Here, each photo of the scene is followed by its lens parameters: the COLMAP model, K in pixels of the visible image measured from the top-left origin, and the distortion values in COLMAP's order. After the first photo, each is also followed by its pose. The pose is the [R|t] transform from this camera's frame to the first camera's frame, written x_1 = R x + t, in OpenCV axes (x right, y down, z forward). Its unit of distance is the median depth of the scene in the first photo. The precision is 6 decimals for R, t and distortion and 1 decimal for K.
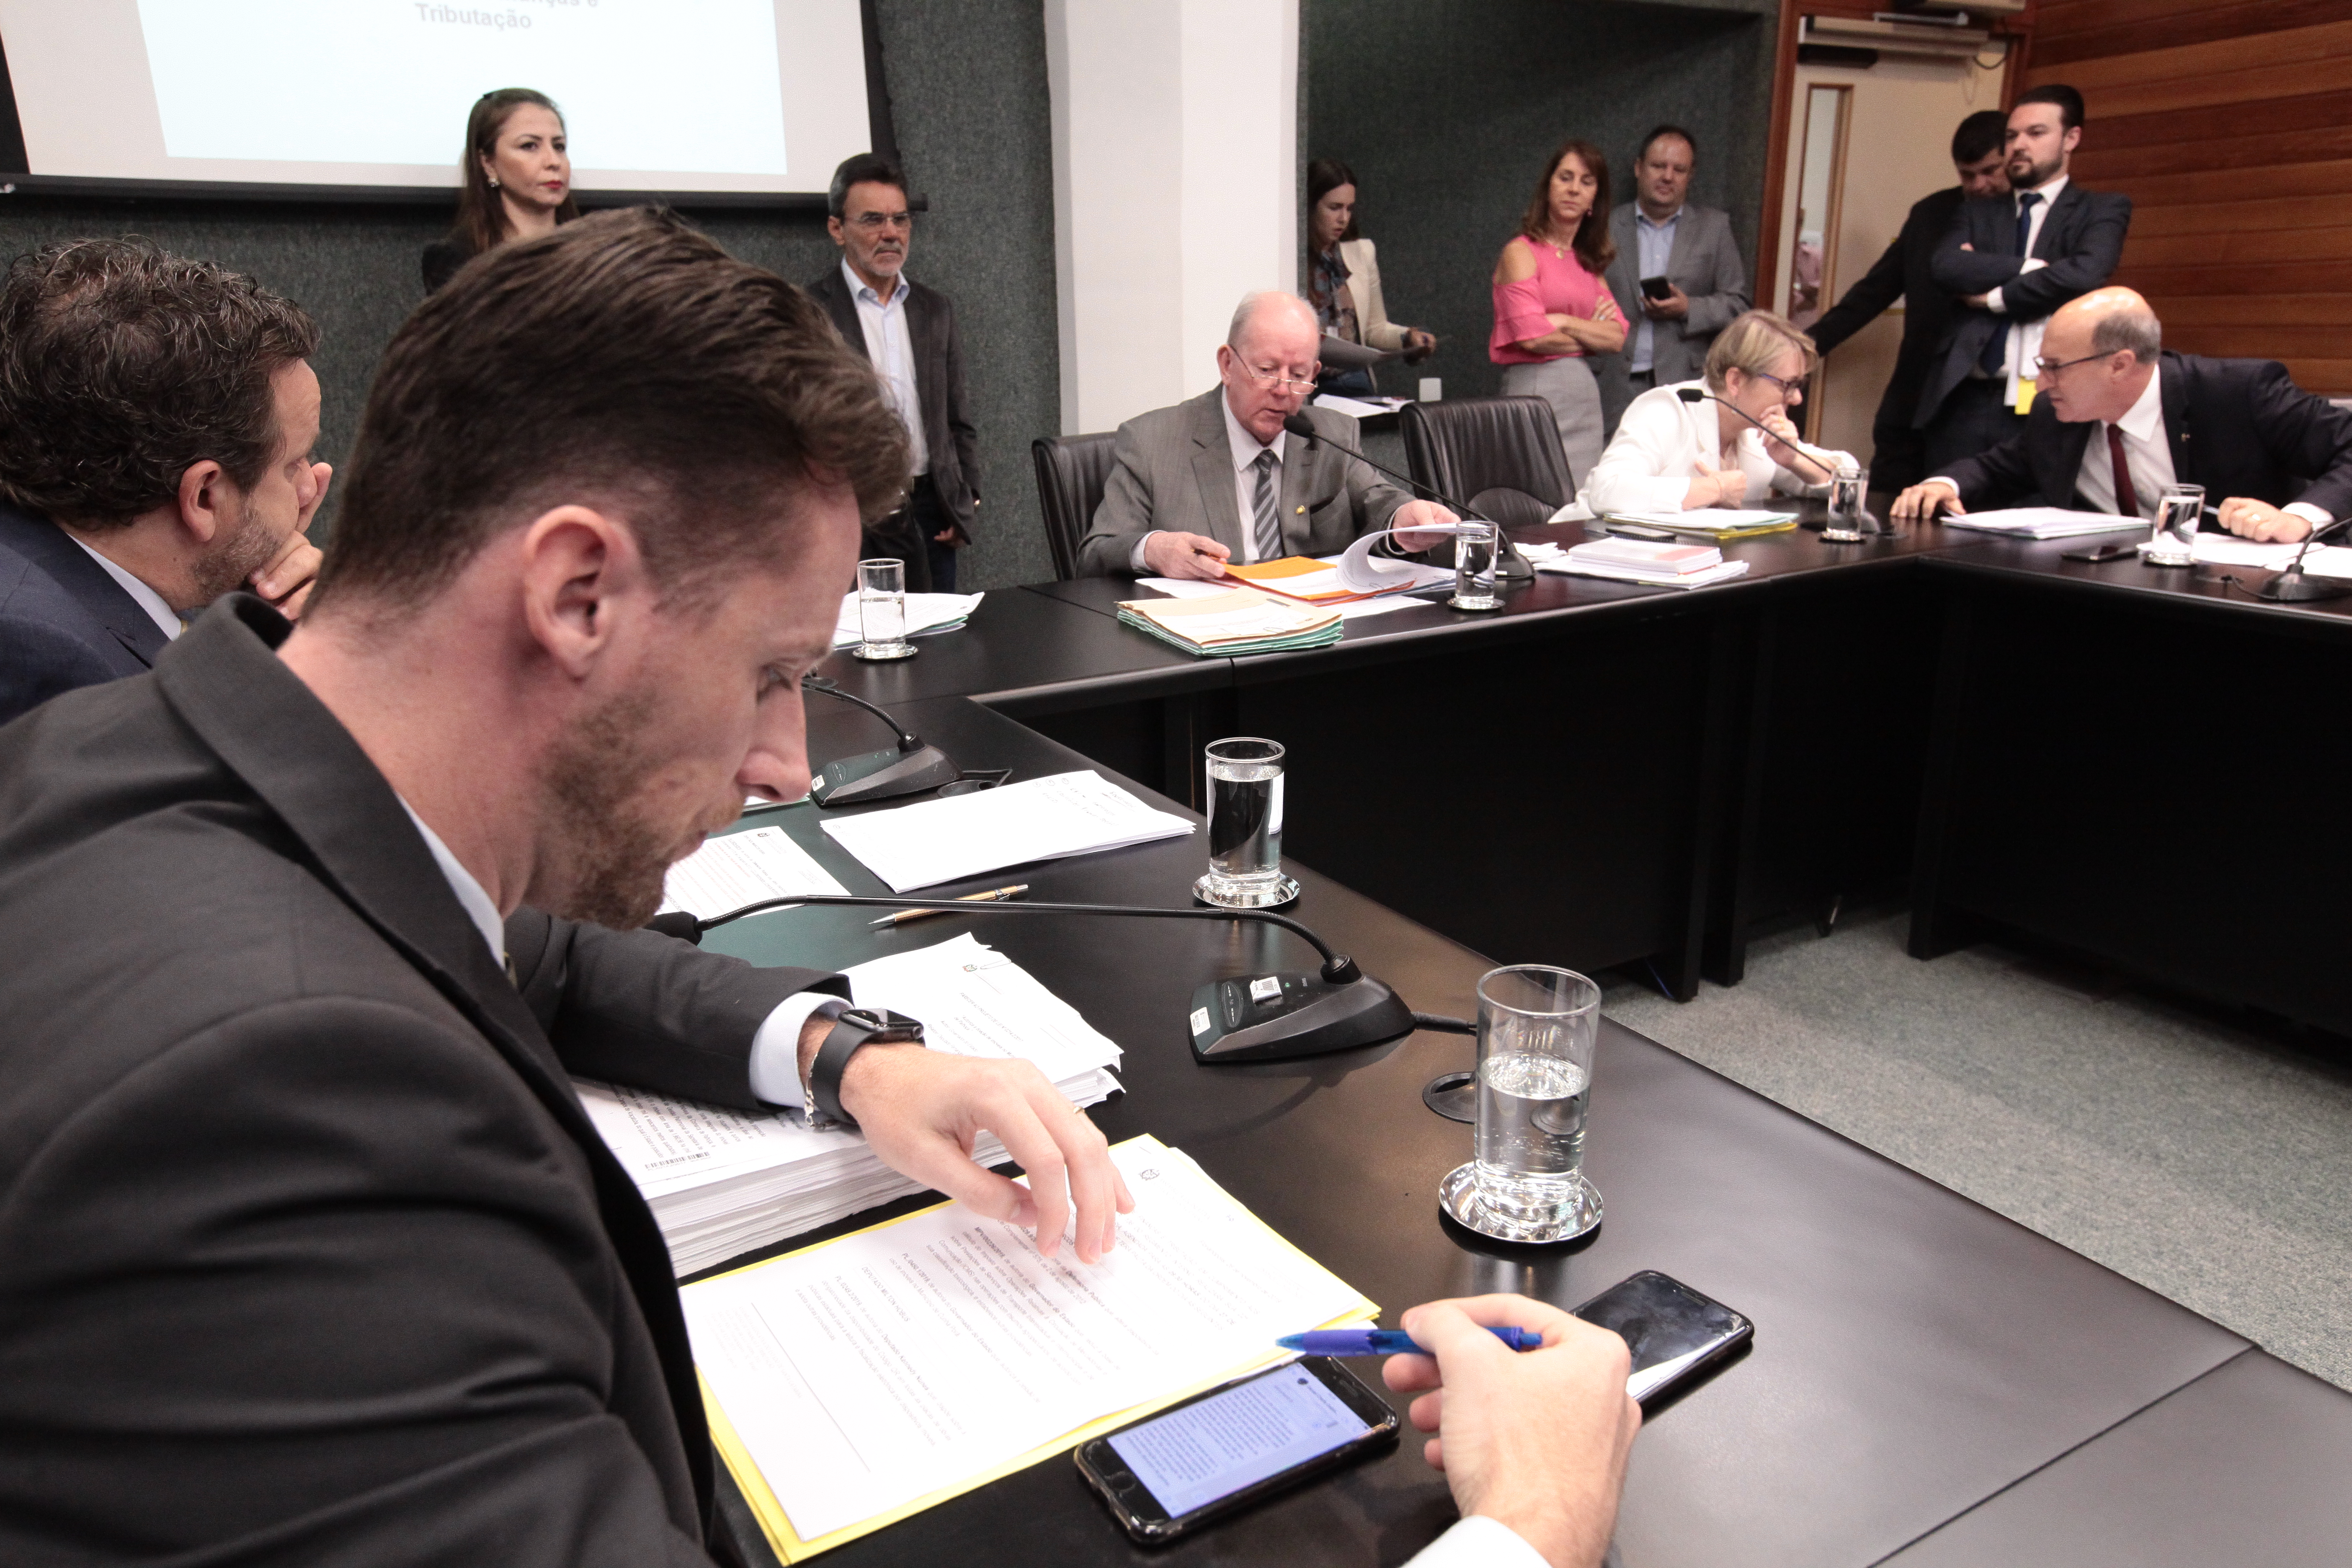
lens RADIAL K [[1609.1, 0, 1176.0], [0, 1609.1, 784.0], [0, 0, 1]] dist [-0.001475, -0.000436]
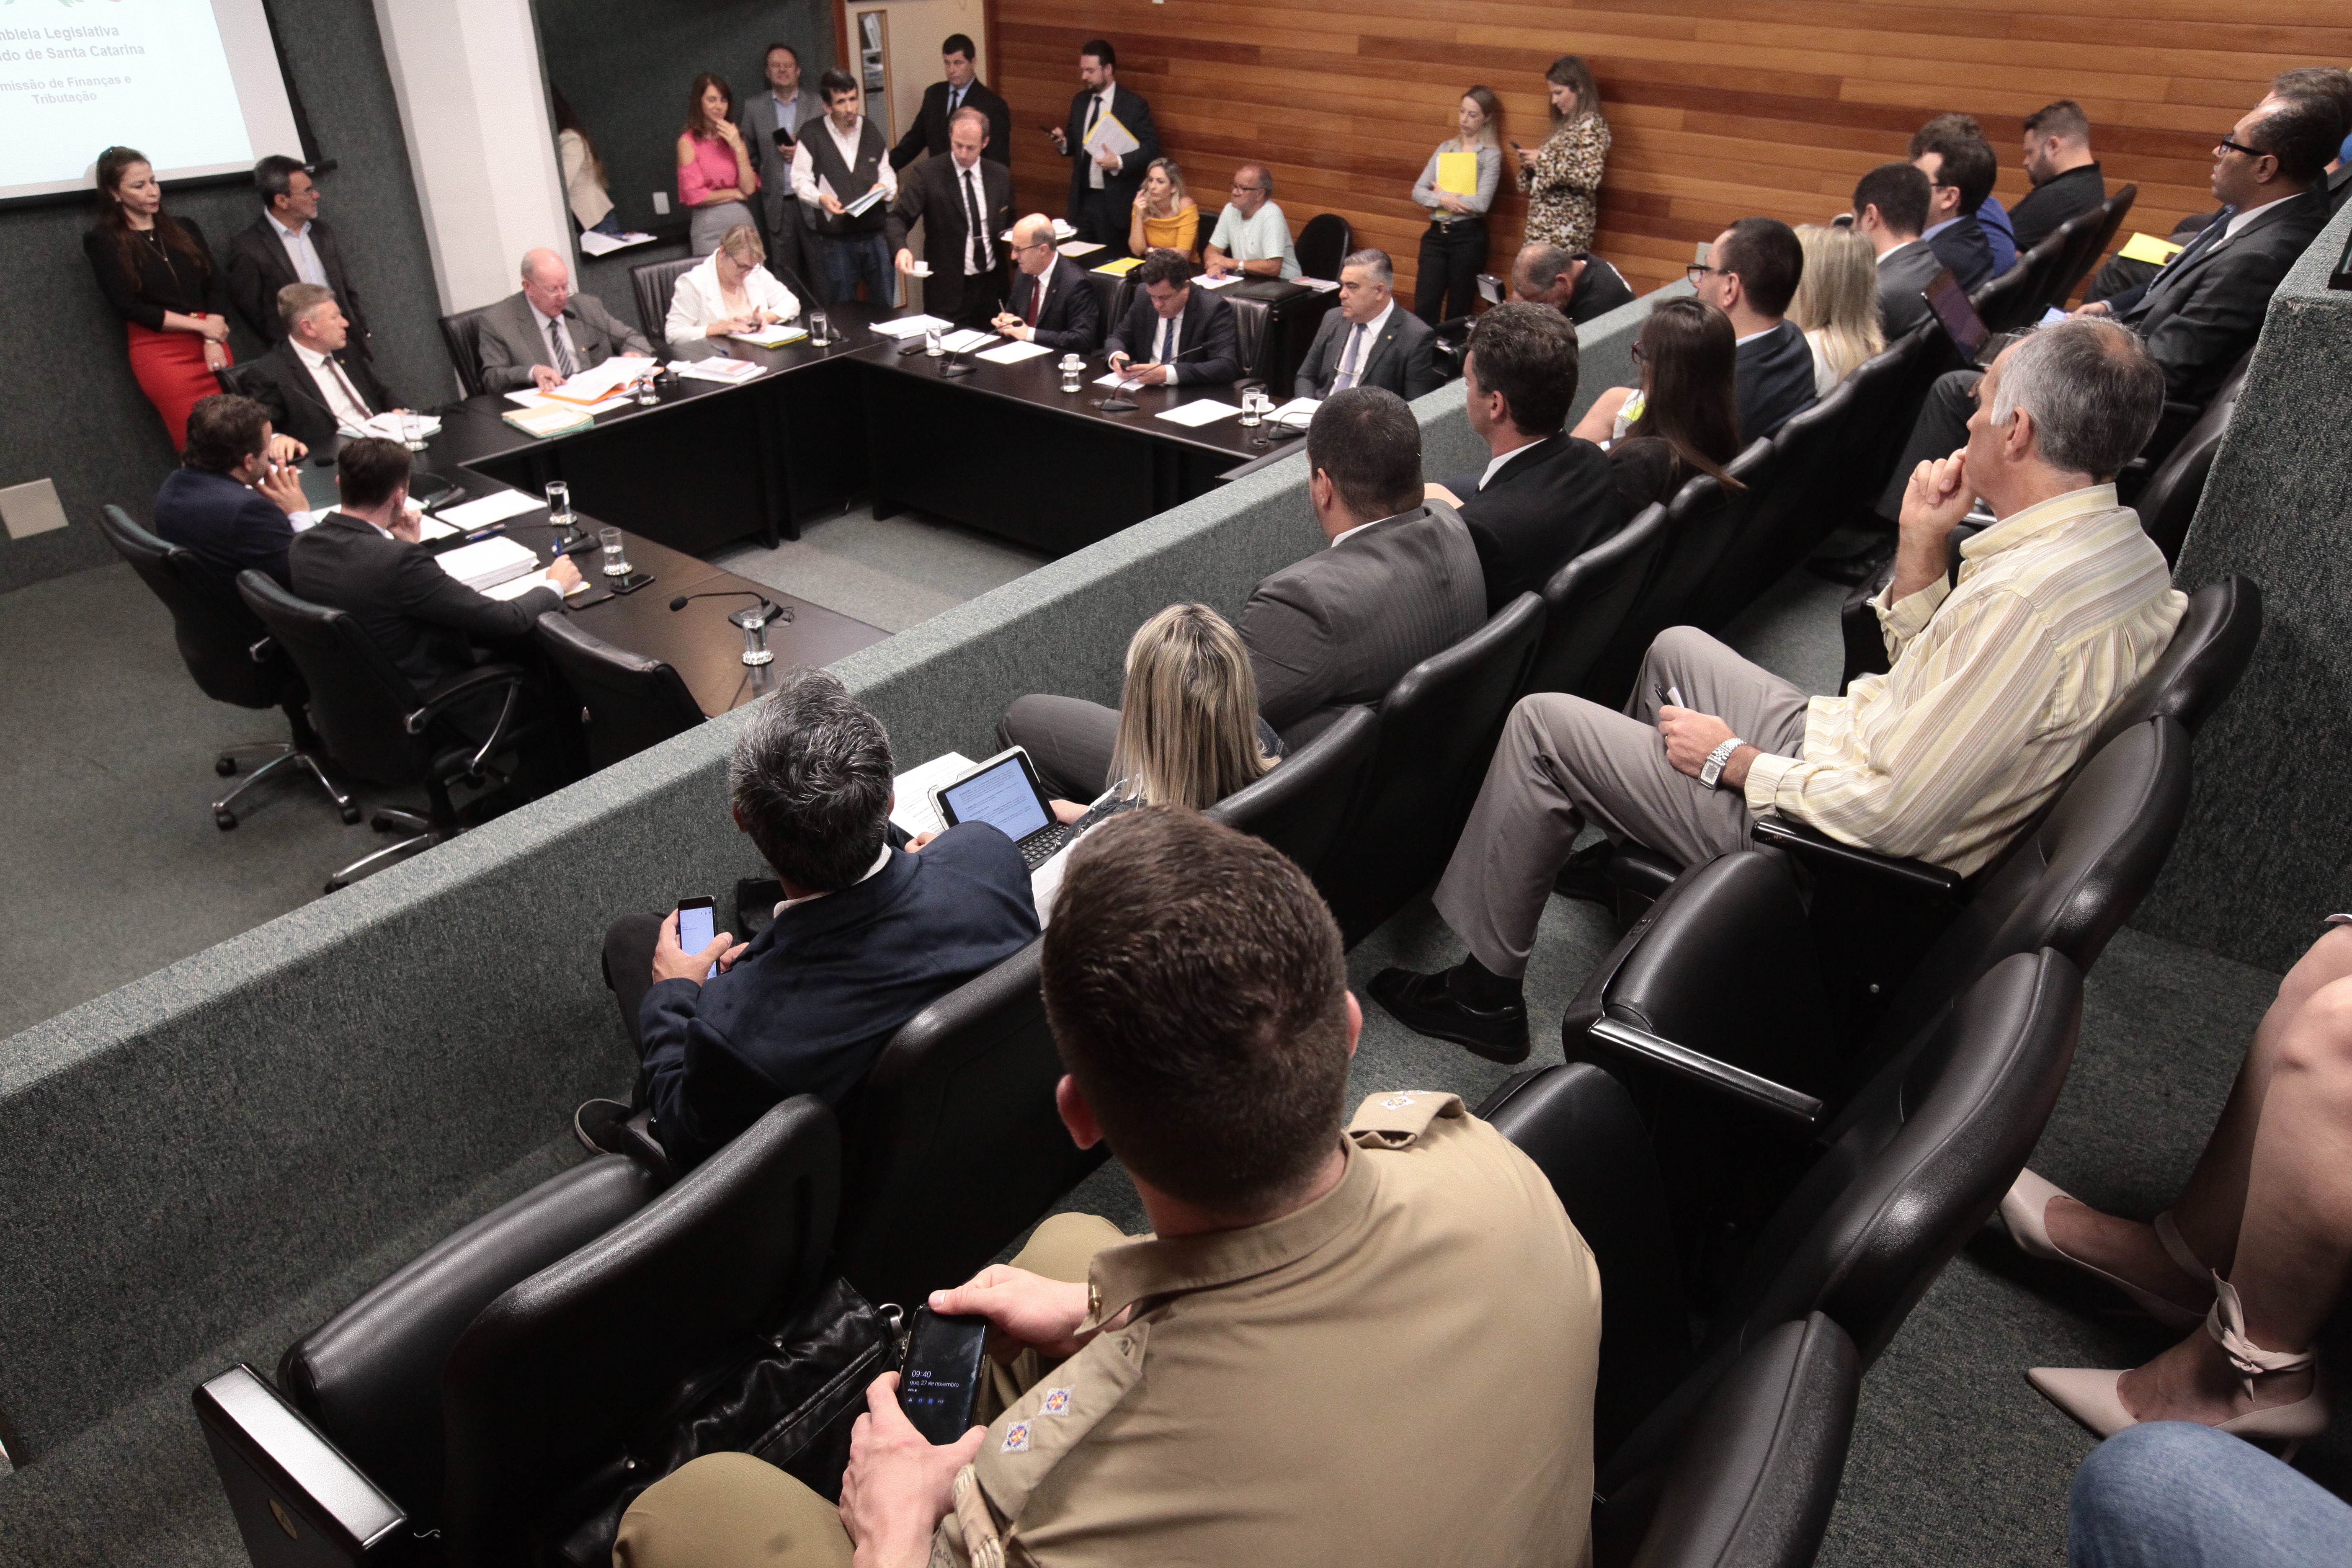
lens RADIAL K [[1669.0, 0, 1180.5], [0, 1669.0, 835.1], [0, 0, 1]] dist [-0.031931, -0.001458]
pose [[0.932667, -0.169111, 0.318645, 0.012868], [0.082133, 0.959658, 0.268907, -0.074508], [-0.351265, -0.224630, 0.908930, -1.563222]]
